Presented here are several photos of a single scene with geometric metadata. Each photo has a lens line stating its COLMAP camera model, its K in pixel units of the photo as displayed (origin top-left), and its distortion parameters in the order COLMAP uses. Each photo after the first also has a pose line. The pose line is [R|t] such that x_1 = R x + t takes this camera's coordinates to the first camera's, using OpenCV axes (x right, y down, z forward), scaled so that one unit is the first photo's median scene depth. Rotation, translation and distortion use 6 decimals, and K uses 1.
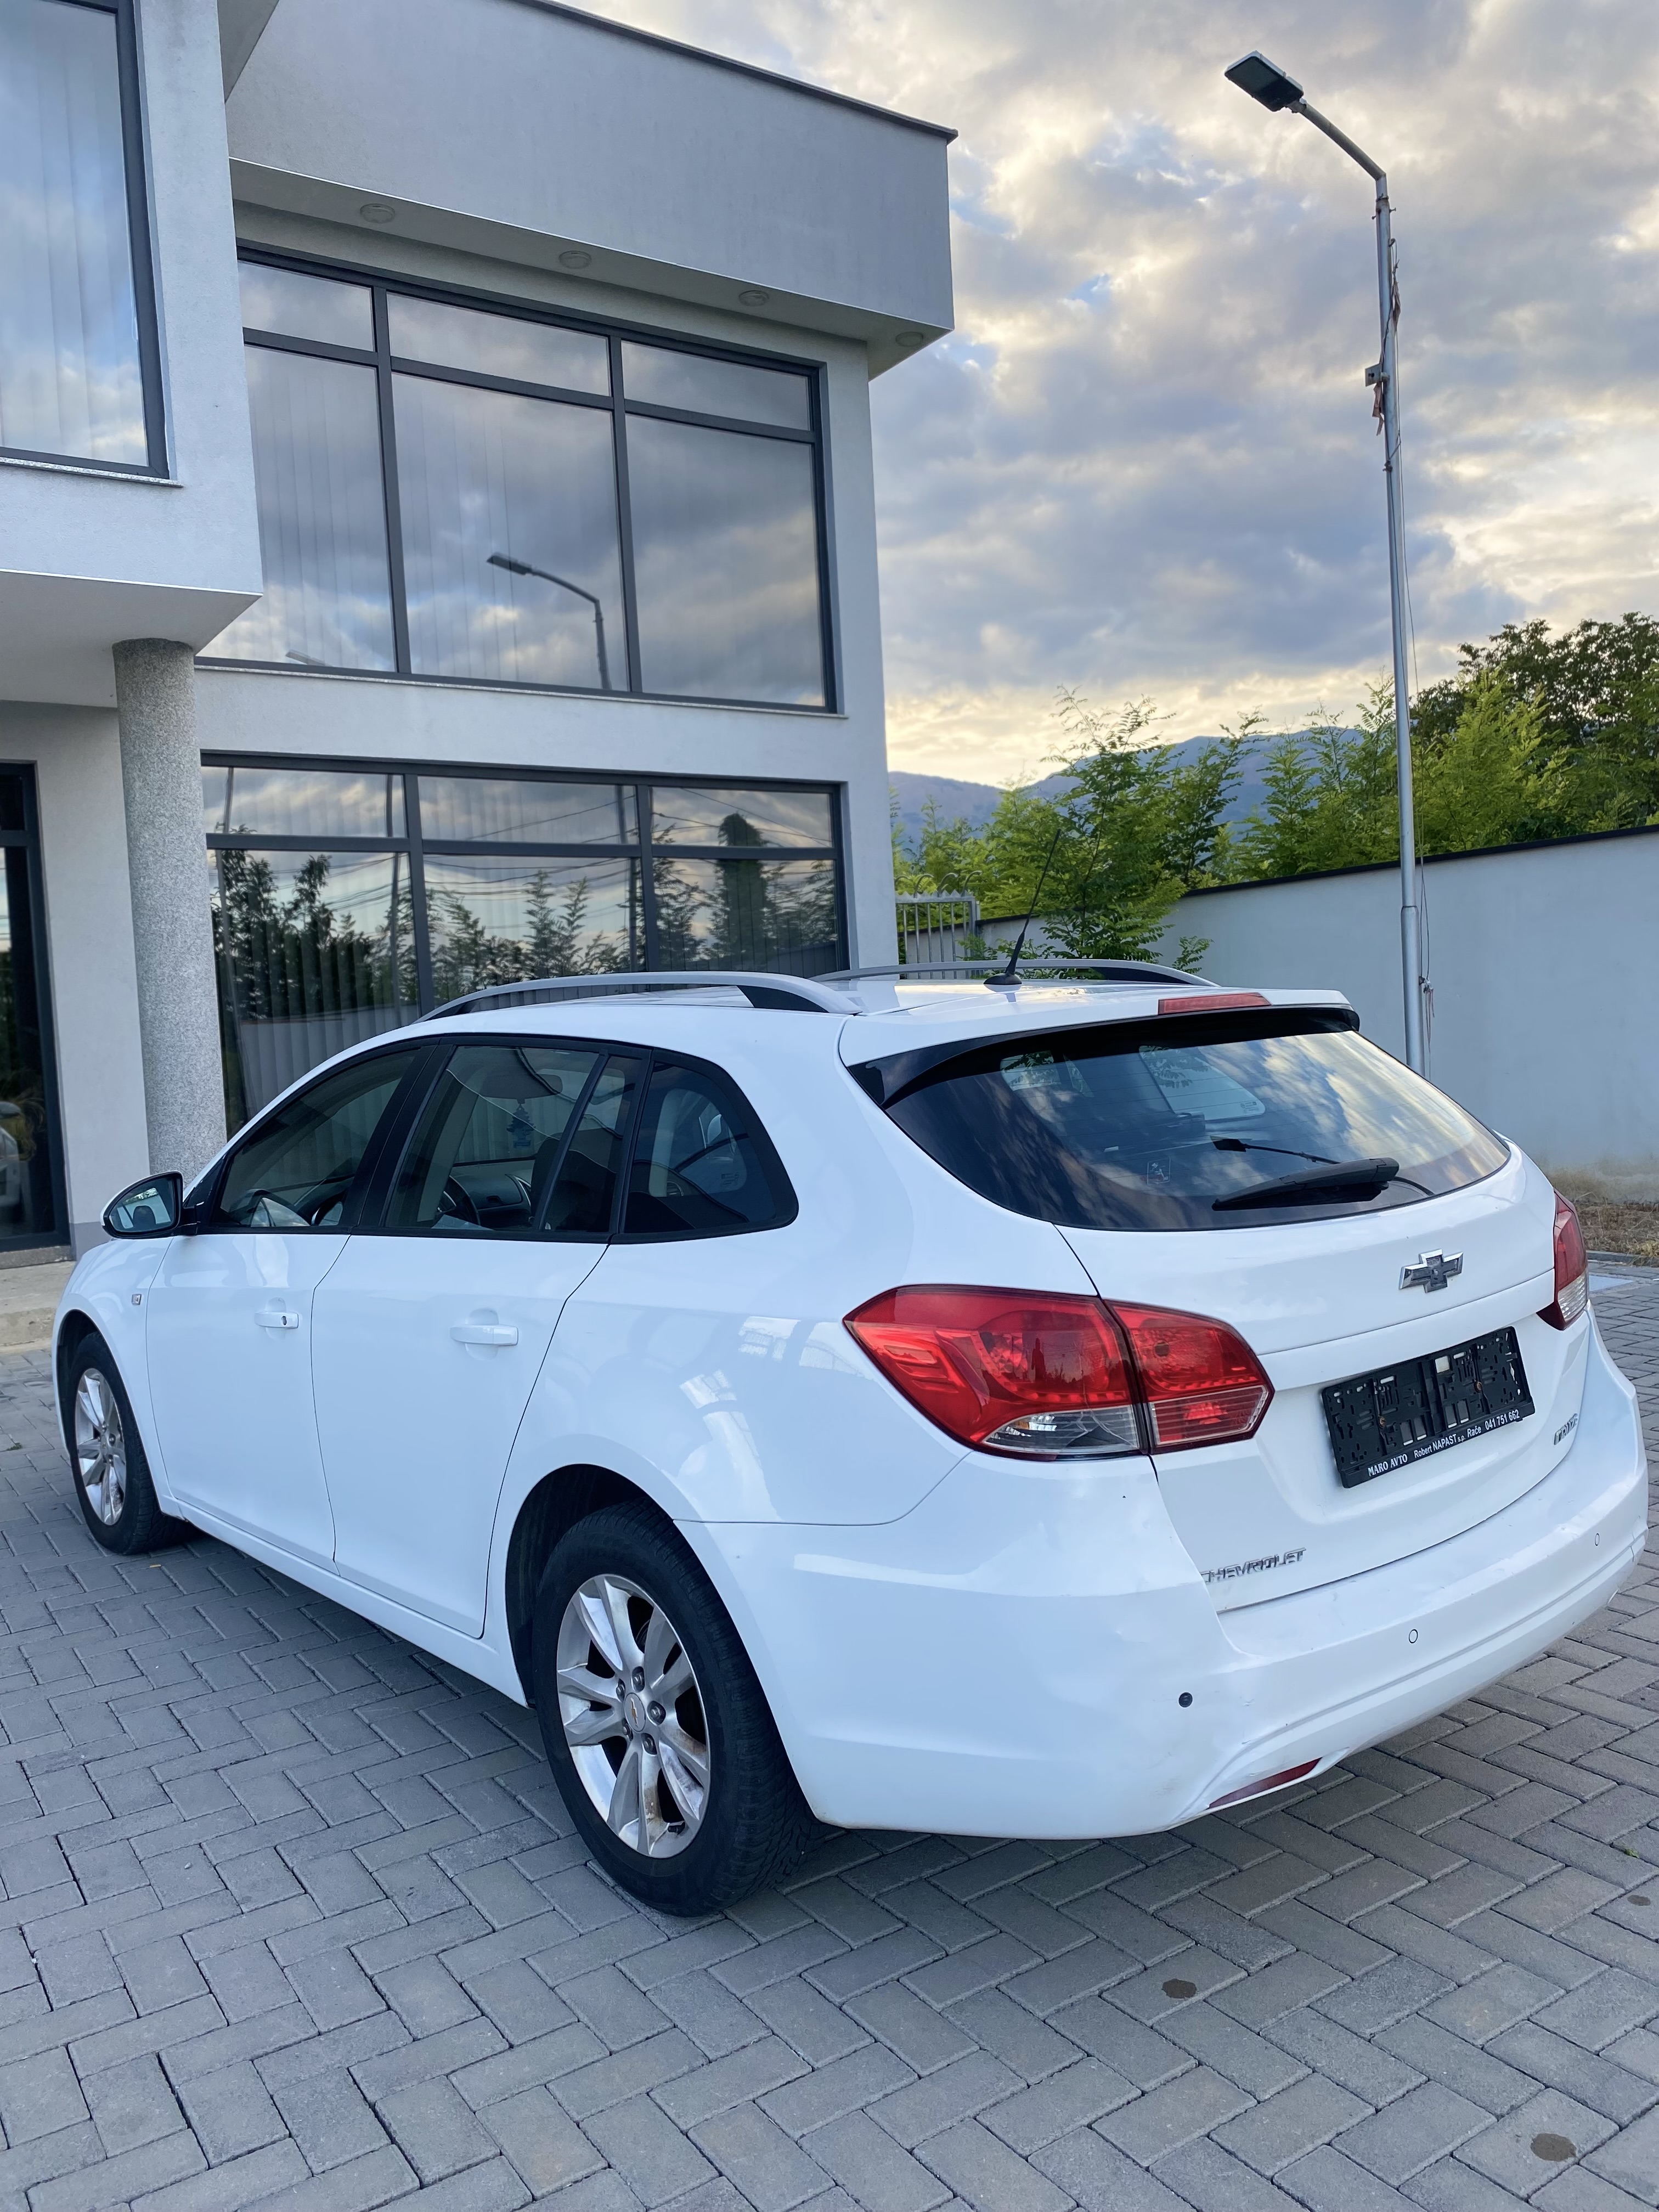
lens RADIAL K [[1711.5, 0, 829.5], [0, 1711.5, 1106.0], [0, 0, 1]] dist [0.024997, -0.023849]
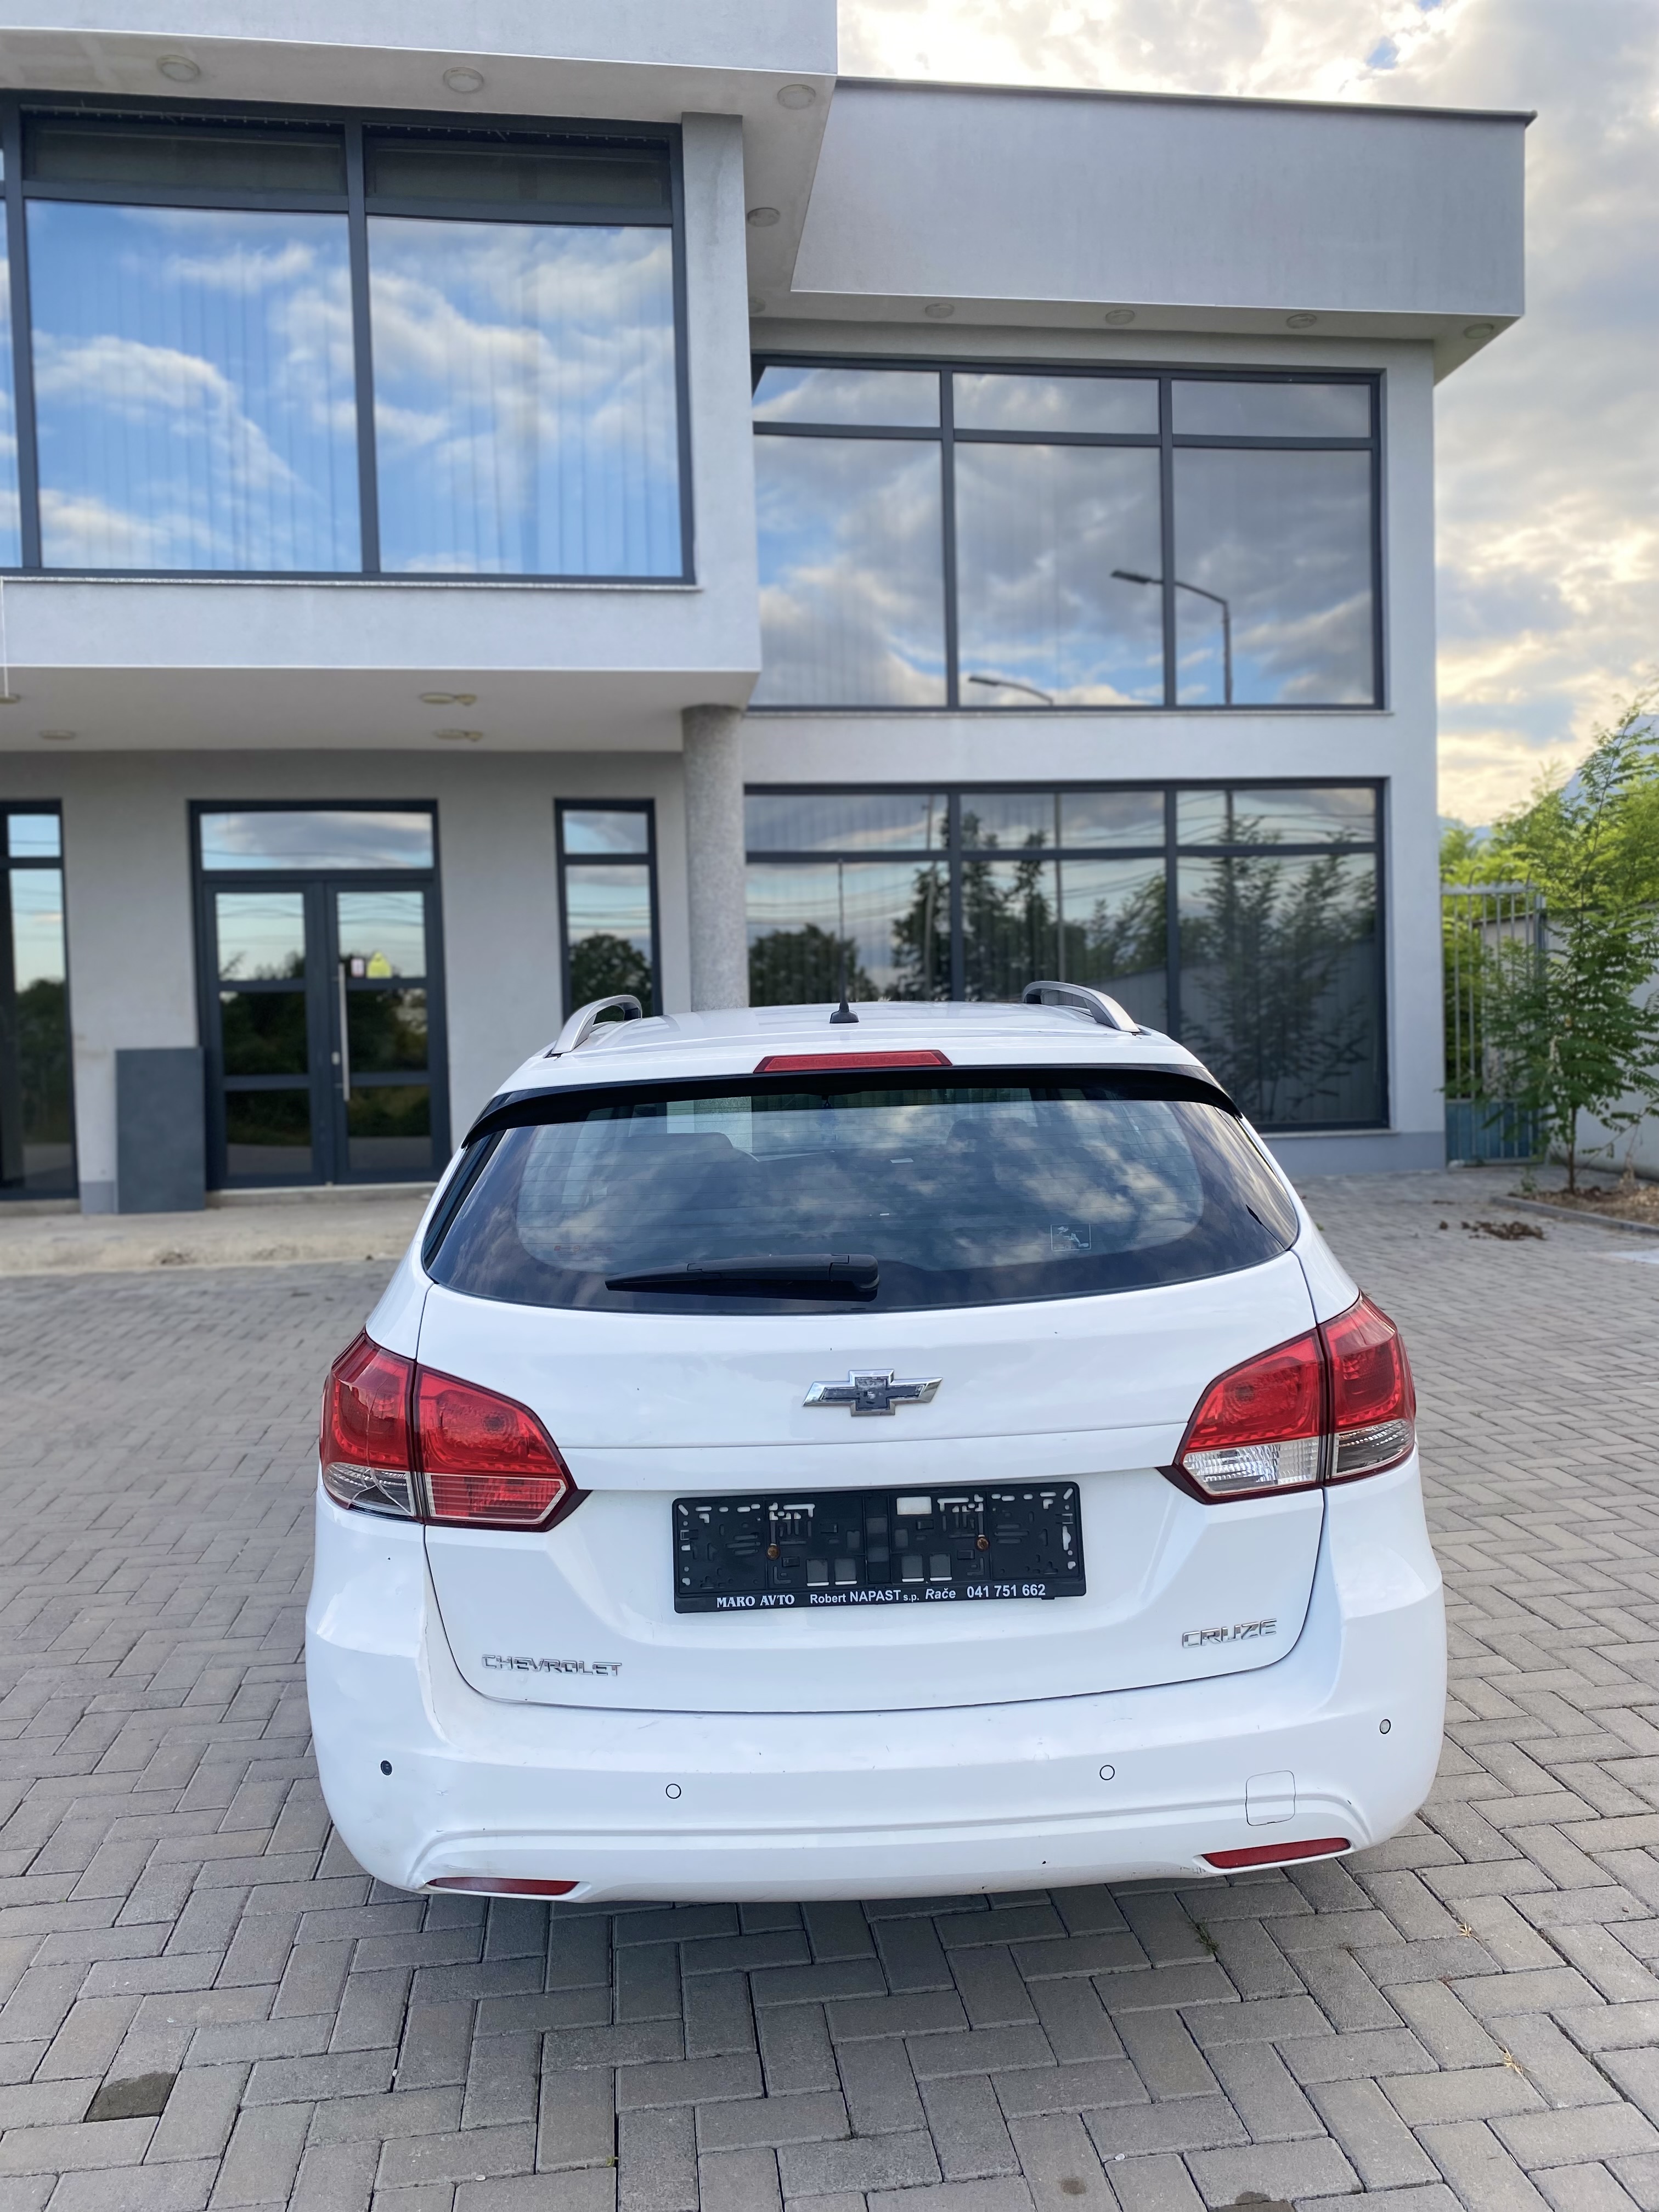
lens RADIAL K [[1697.2, 0, 831.0], [0, 1697.2, 1091.9], [0, 0, 1]] dist [0.045327, -0.076629]
pose [[0.899056, 0.046246, -0.435385, 0.162500], [-0.040957, 0.998929, 0.021530, -0.010834], [0.435914, -0.001524, 0.899987, -0.058996]]
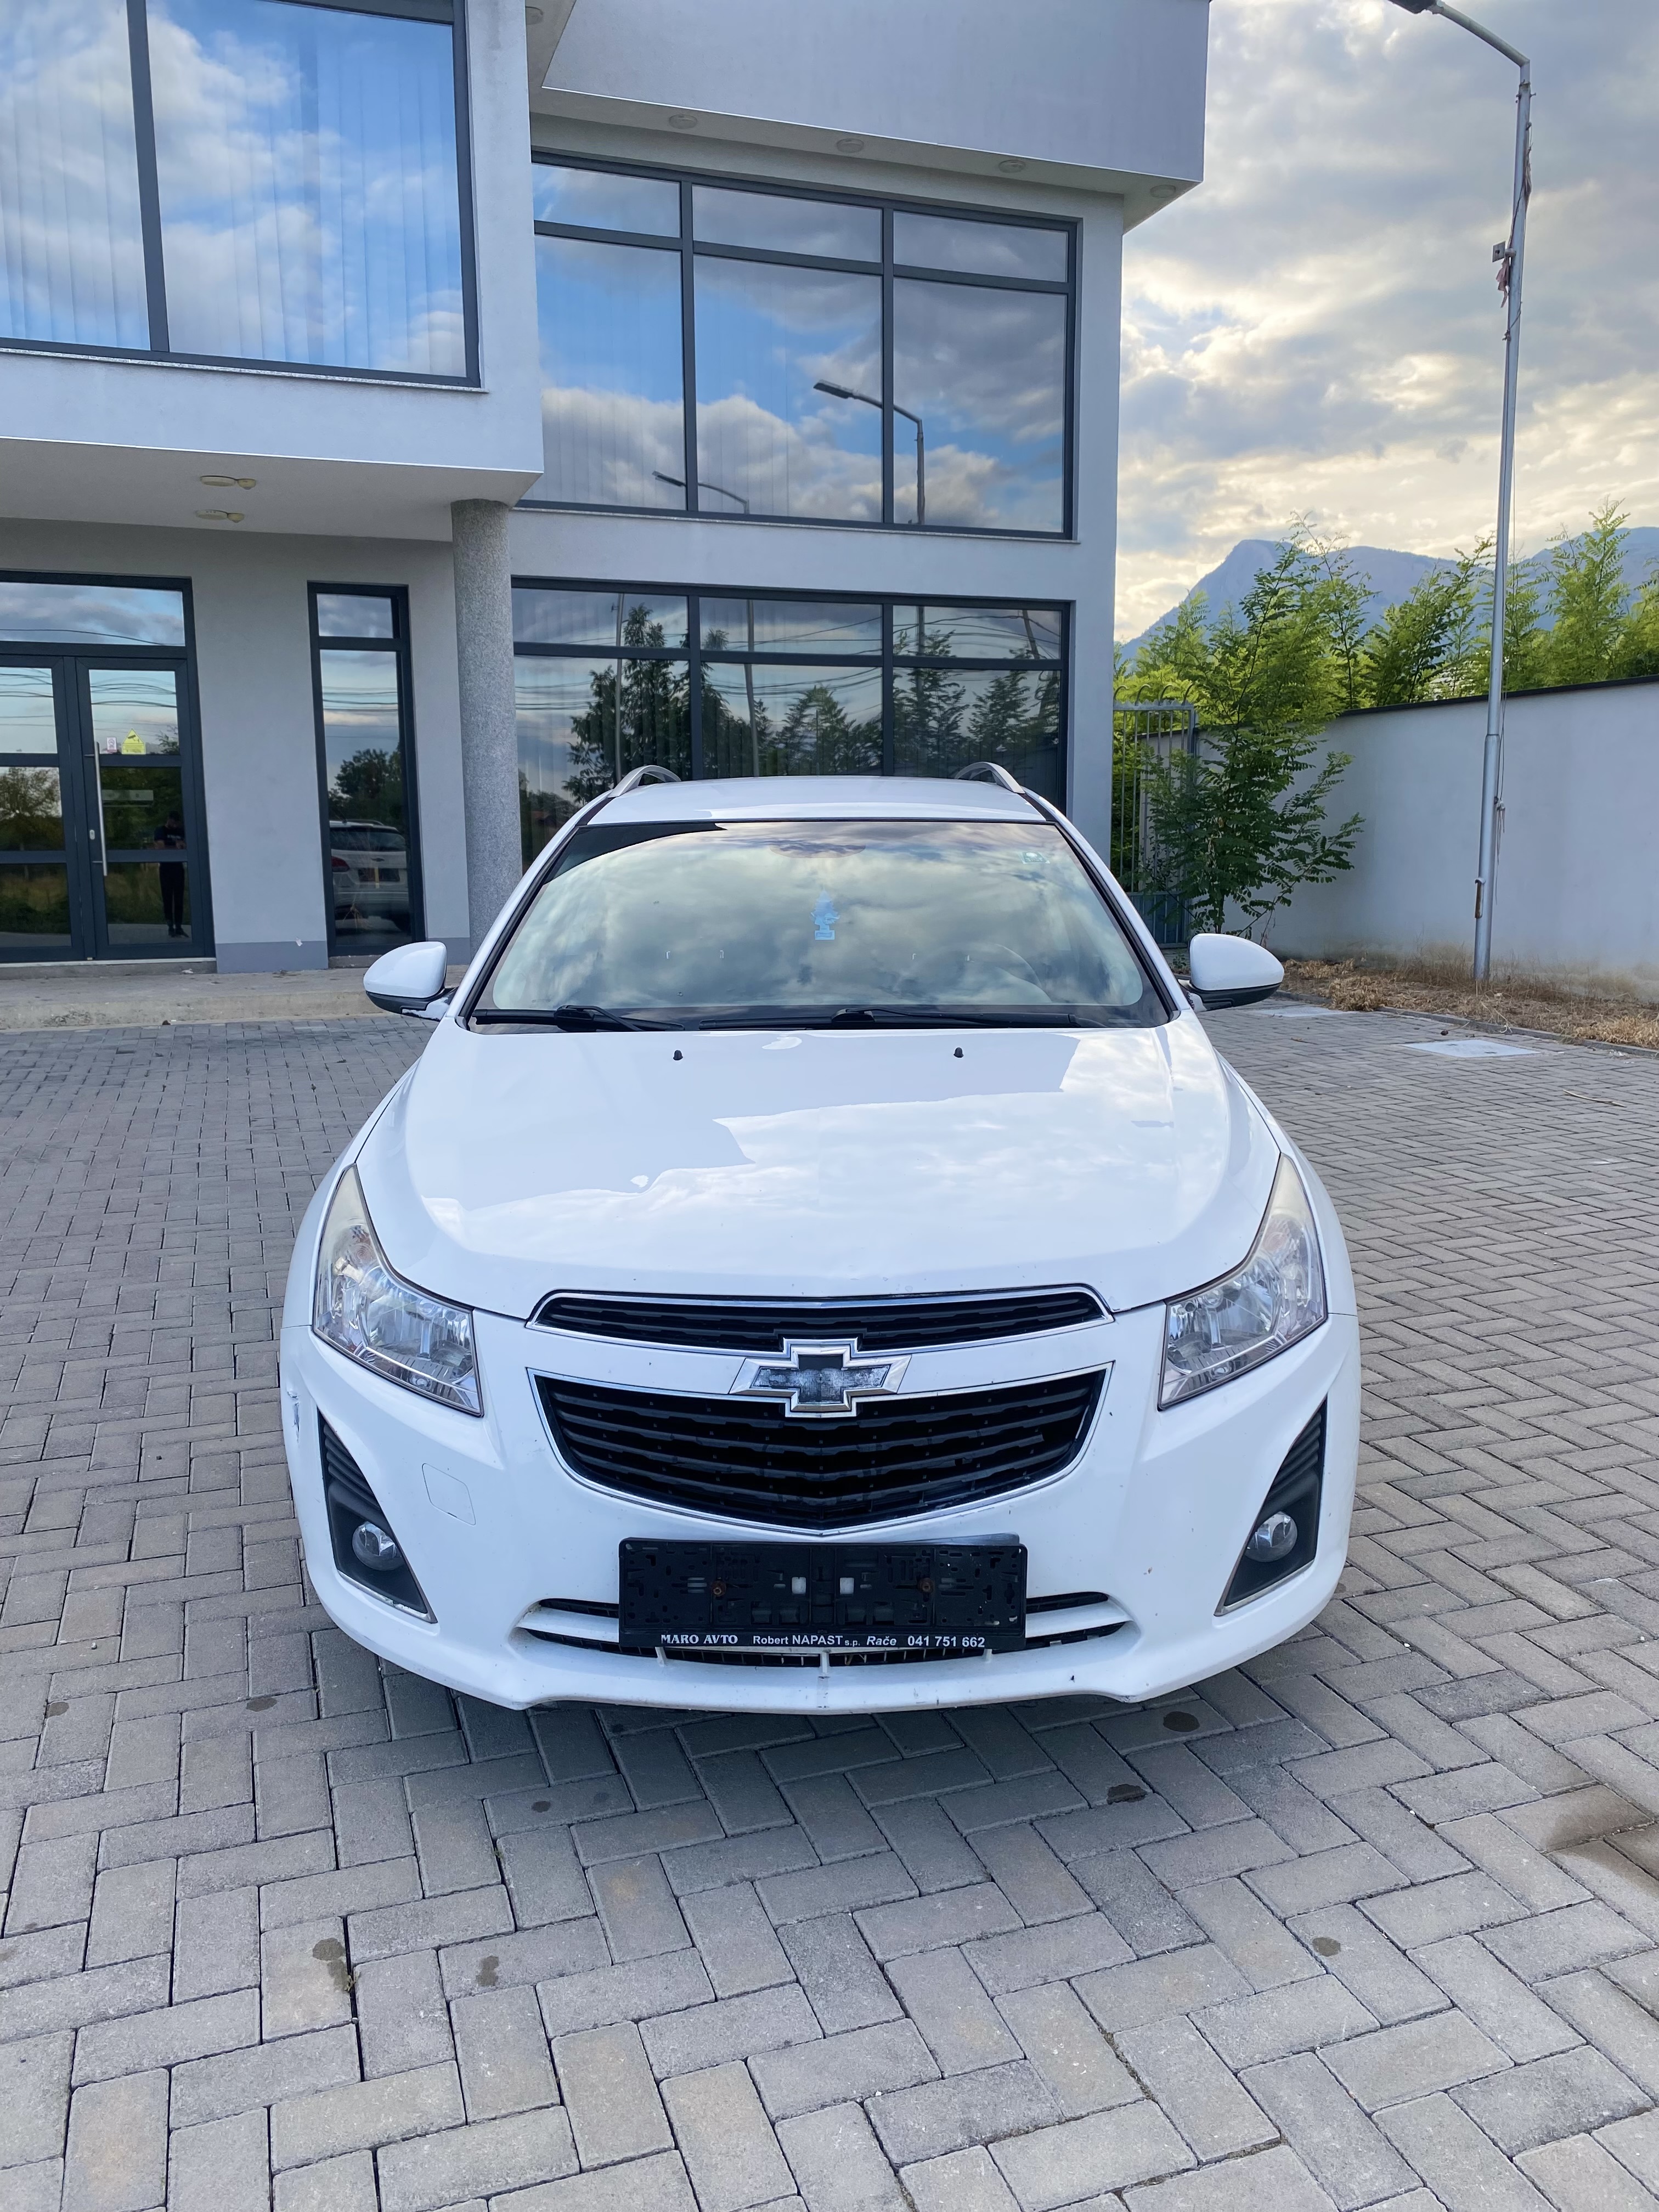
lens RADIAL K [[1693.0, 0, 829.5], [0, 1693.0, 1106.0], [0, 0, 1]] dist [-0.003108, 0.000310]
pose [[0.969187, 0.086256, -0.230729, 0.141552], [-0.056598, 0.989605, 0.132209, 0.003883], [0.239735, -0.115077, 0.963994, -0.169263]]
